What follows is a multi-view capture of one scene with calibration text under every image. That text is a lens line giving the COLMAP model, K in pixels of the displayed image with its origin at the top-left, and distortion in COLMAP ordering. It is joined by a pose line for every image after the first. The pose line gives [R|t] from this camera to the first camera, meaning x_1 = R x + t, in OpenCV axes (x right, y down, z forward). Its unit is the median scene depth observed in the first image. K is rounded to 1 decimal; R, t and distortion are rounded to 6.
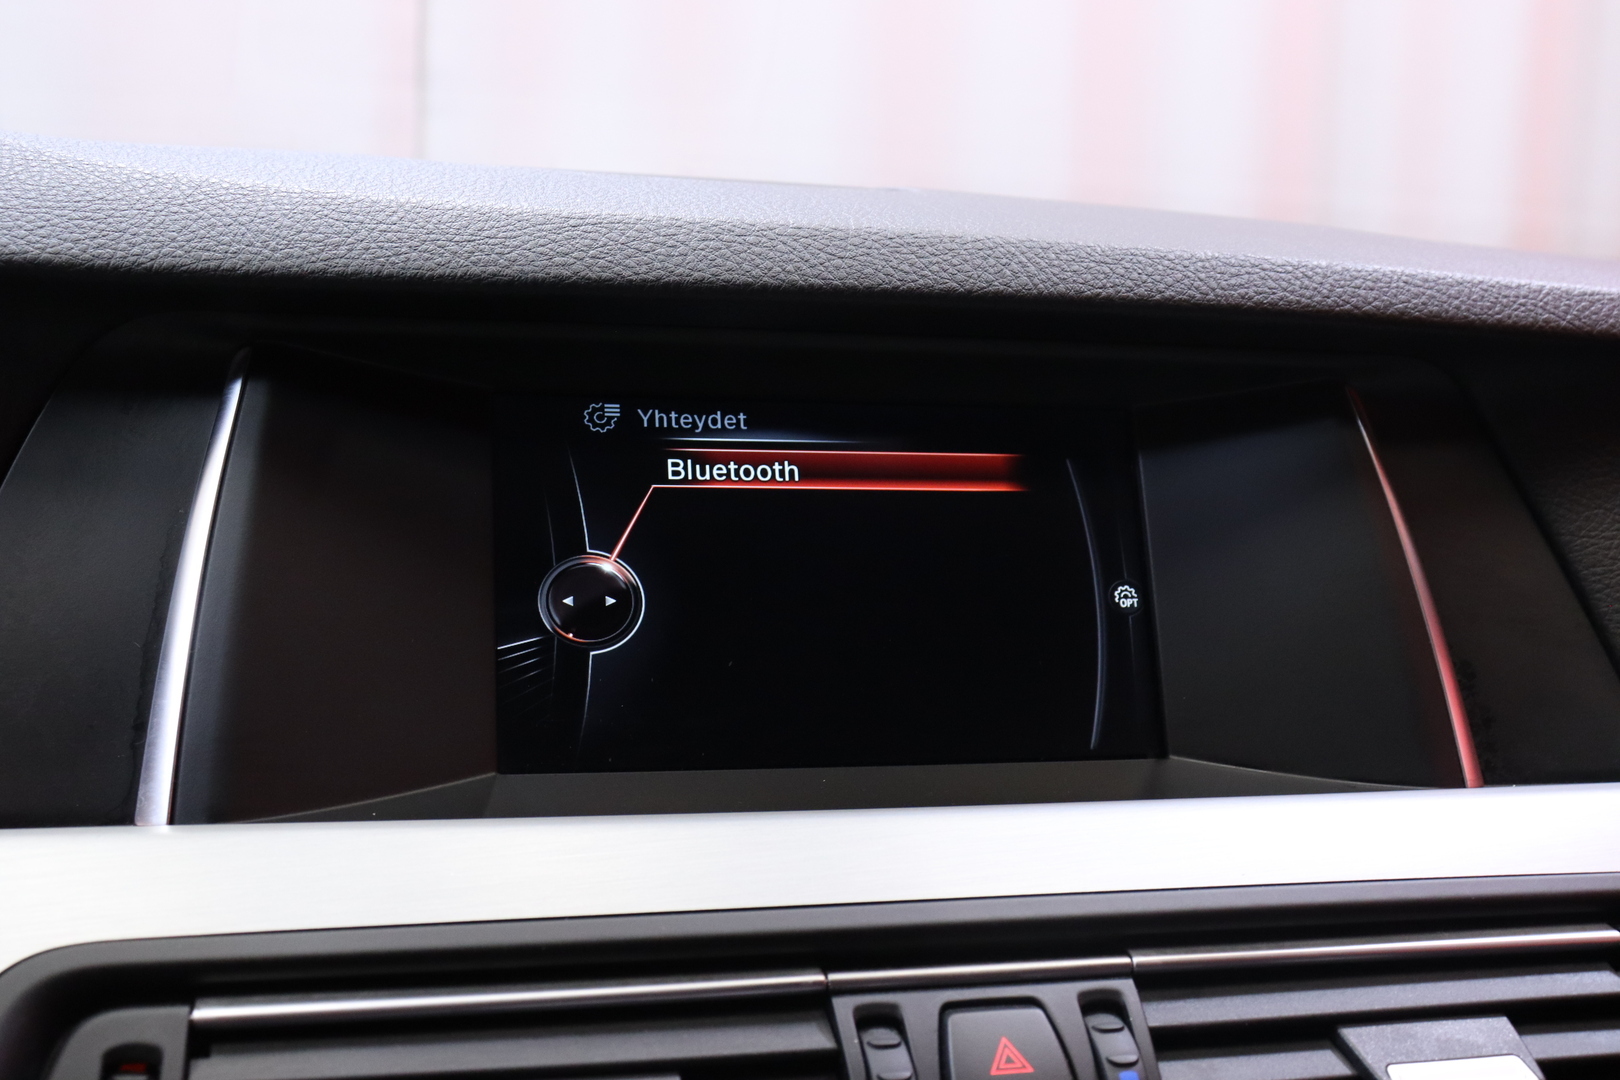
lens RADIAL K [[1818.8, 0, 808.6], [0, 1818.8, 532.0], [0, 0, 1]] dist [-0.056502, 0.000000]
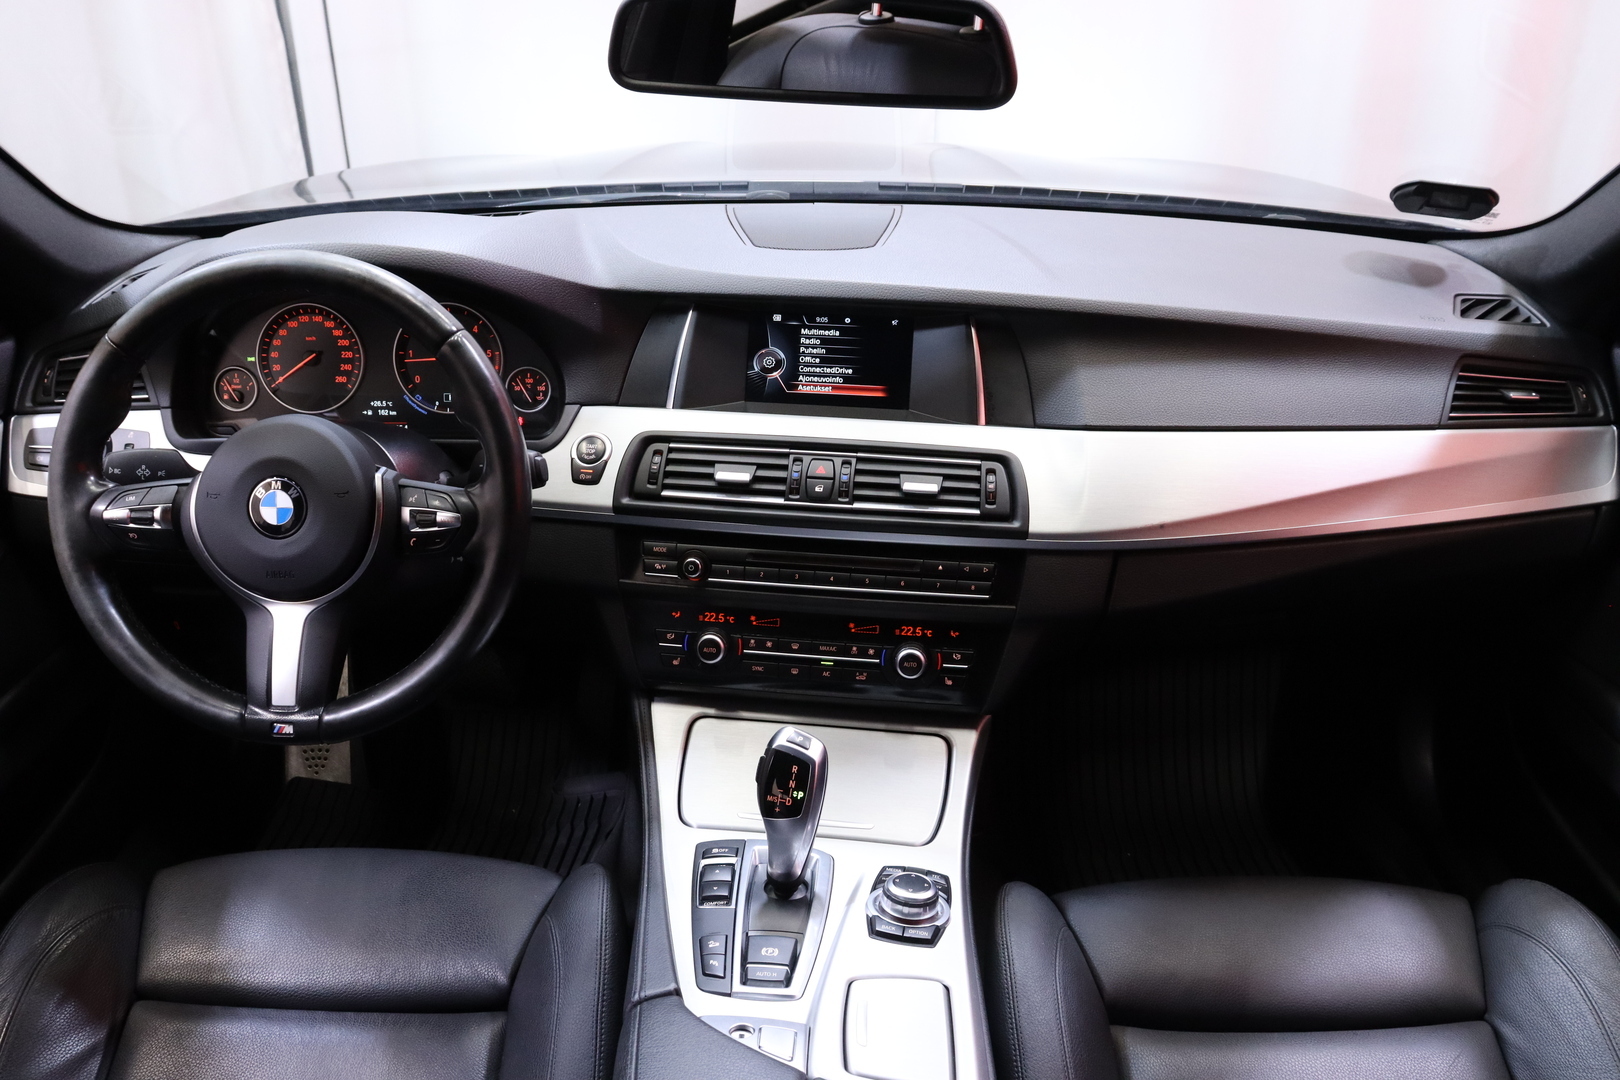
lens RADIAL K [[1315.2, 0, 808.3], [0, 1315.2, 548.0], [0, 0, 1]] dist [-0.178509, 0.142622]
pose [[0.925952, 0.124156, -0.356647, 2.970146], [-0.016371, 0.956720, 0.290550, -1.175887], [0.377285, -0.263197, 0.887910, -4.840447]]
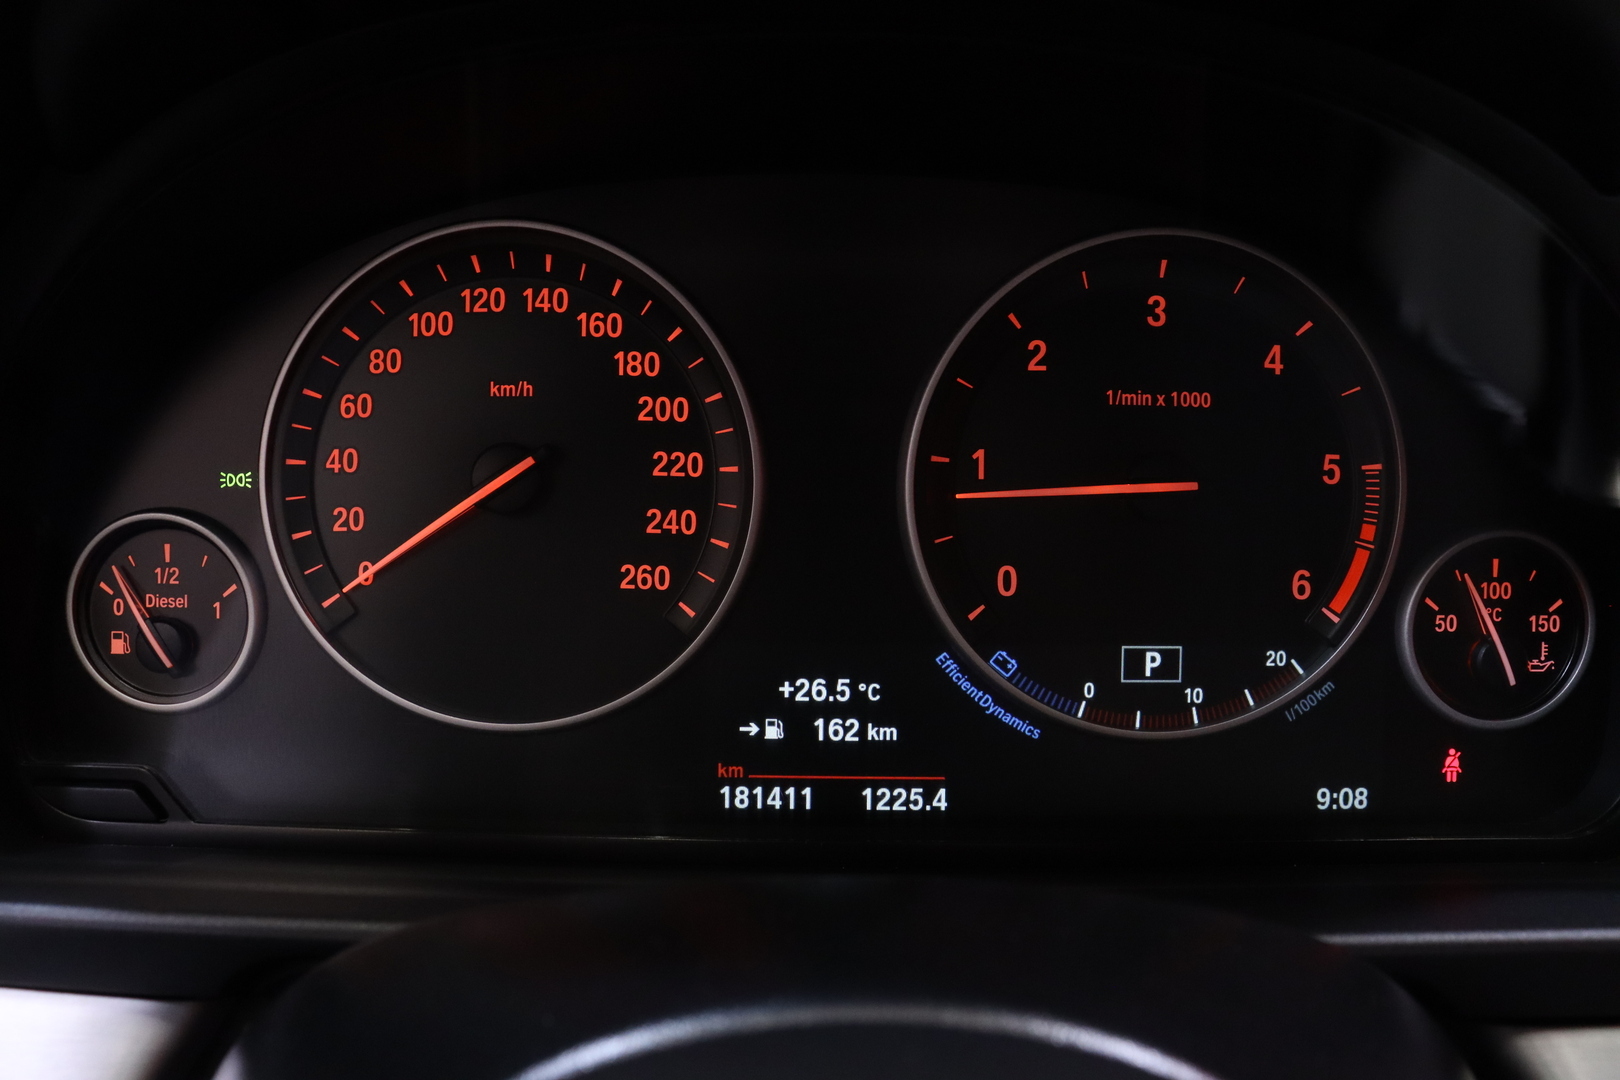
lens RADIAL K [[1315.2, 0, 814.7], [0, 1315.2, 537.3], [0, 0, 1]] dist [-0.178509, 0.142622]
pose [[0.923962, 0.073001, -0.375453, -2.022956], [-0.014419, 0.987567, 0.156533, -0.103477], [0.382212, -0.139217, 0.913528, 0.098501]]
